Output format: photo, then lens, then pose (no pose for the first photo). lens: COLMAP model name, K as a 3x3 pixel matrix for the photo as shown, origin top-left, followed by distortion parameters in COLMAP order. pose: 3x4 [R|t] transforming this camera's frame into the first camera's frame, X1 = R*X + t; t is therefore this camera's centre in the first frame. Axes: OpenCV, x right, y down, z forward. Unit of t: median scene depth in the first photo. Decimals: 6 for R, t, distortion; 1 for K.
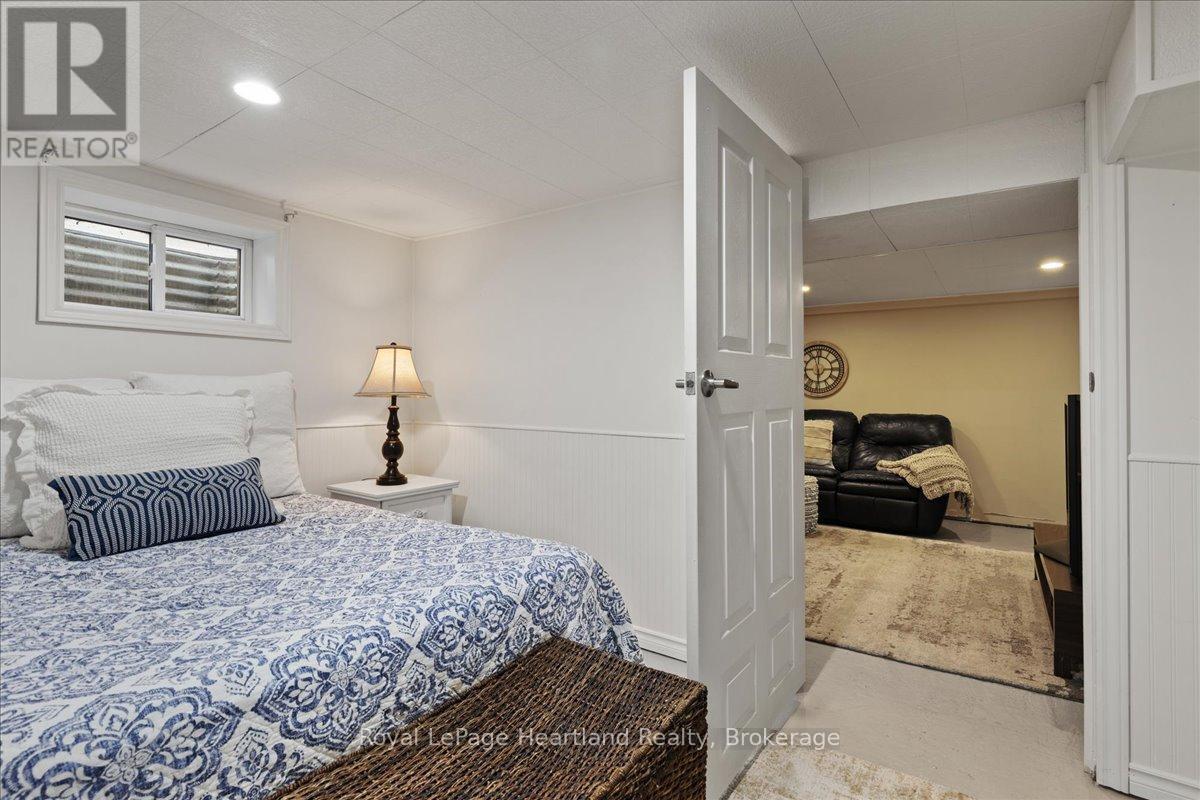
lens RADIAL K [[571.7, 0, 605.4], [0, 571.7, 381.4], [0, 0, 1]] dist [0.009471, -0.001474]
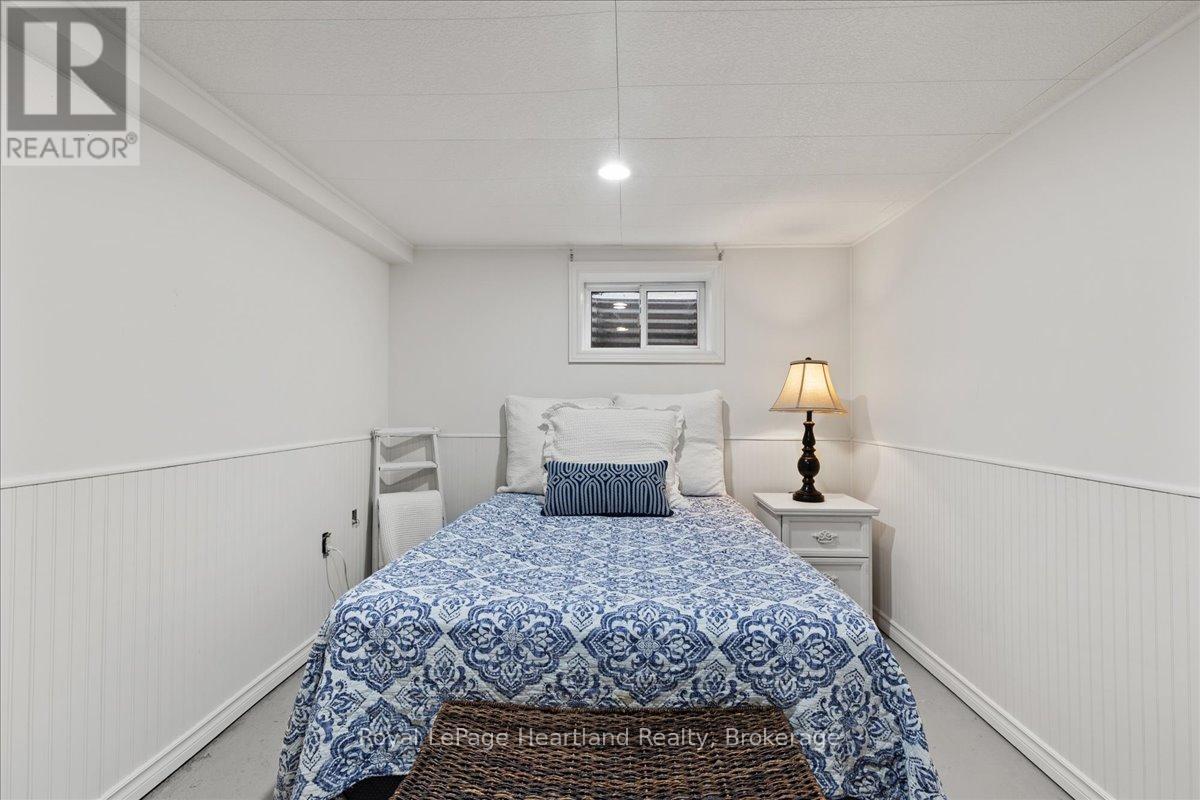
lens RADIAL K [[547.0, 0, 605.7], [0, 547.0, 397.3], [0, 0, 1]] dist [0.008628, -0.000592]
pose [[0.534050, -0.011403, -0.845376, 0.465741], [0.013974, 0.999892, -0.004659, 0.000779], [0.845337, -0.009325, 0.534152, 0.385621]]
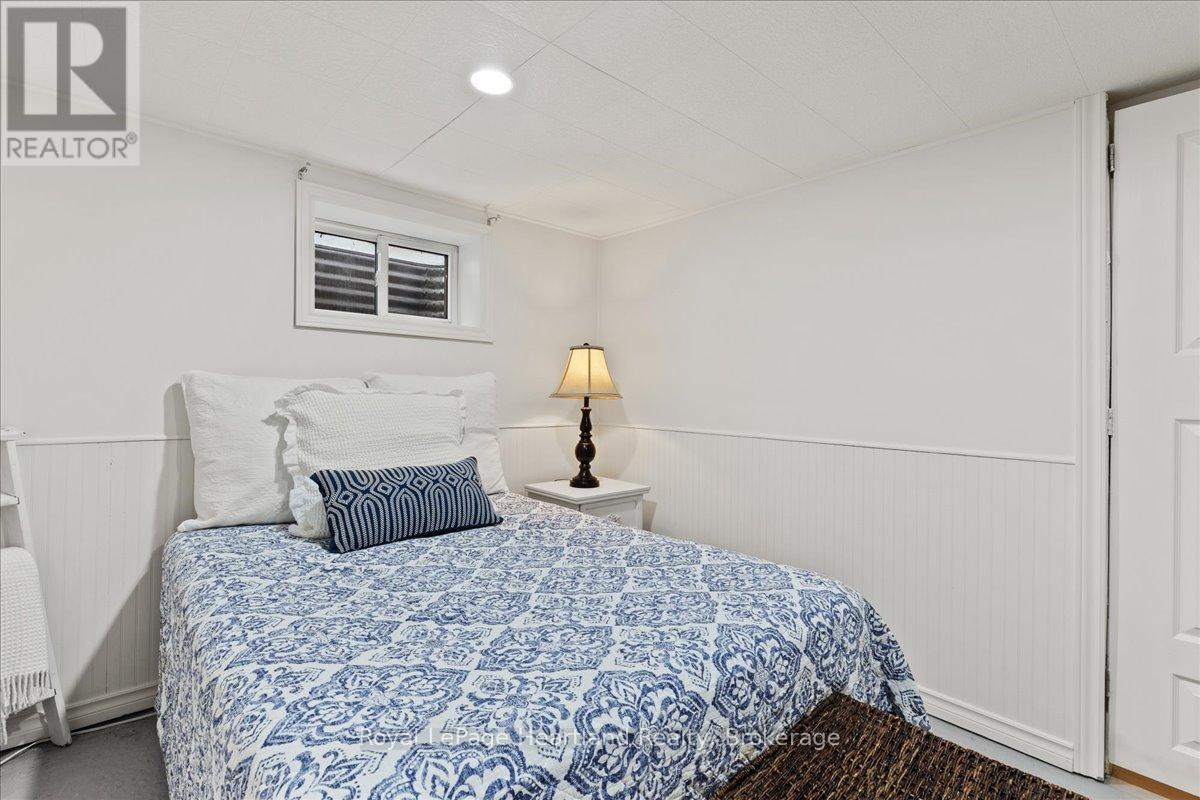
lens RADIAL K [[552.9, 0, 598.7], [0, 552.9, 391.1], [0, 0, 1]] dist [0.007142, -0.000218]
pose [[0.971878, 0.008446, -0.235335, -0.241879], [-0.005322, 0.999889, 0.013909, 0.002693], [0.235427, -0.012266, 0.971815, 0.153705]]
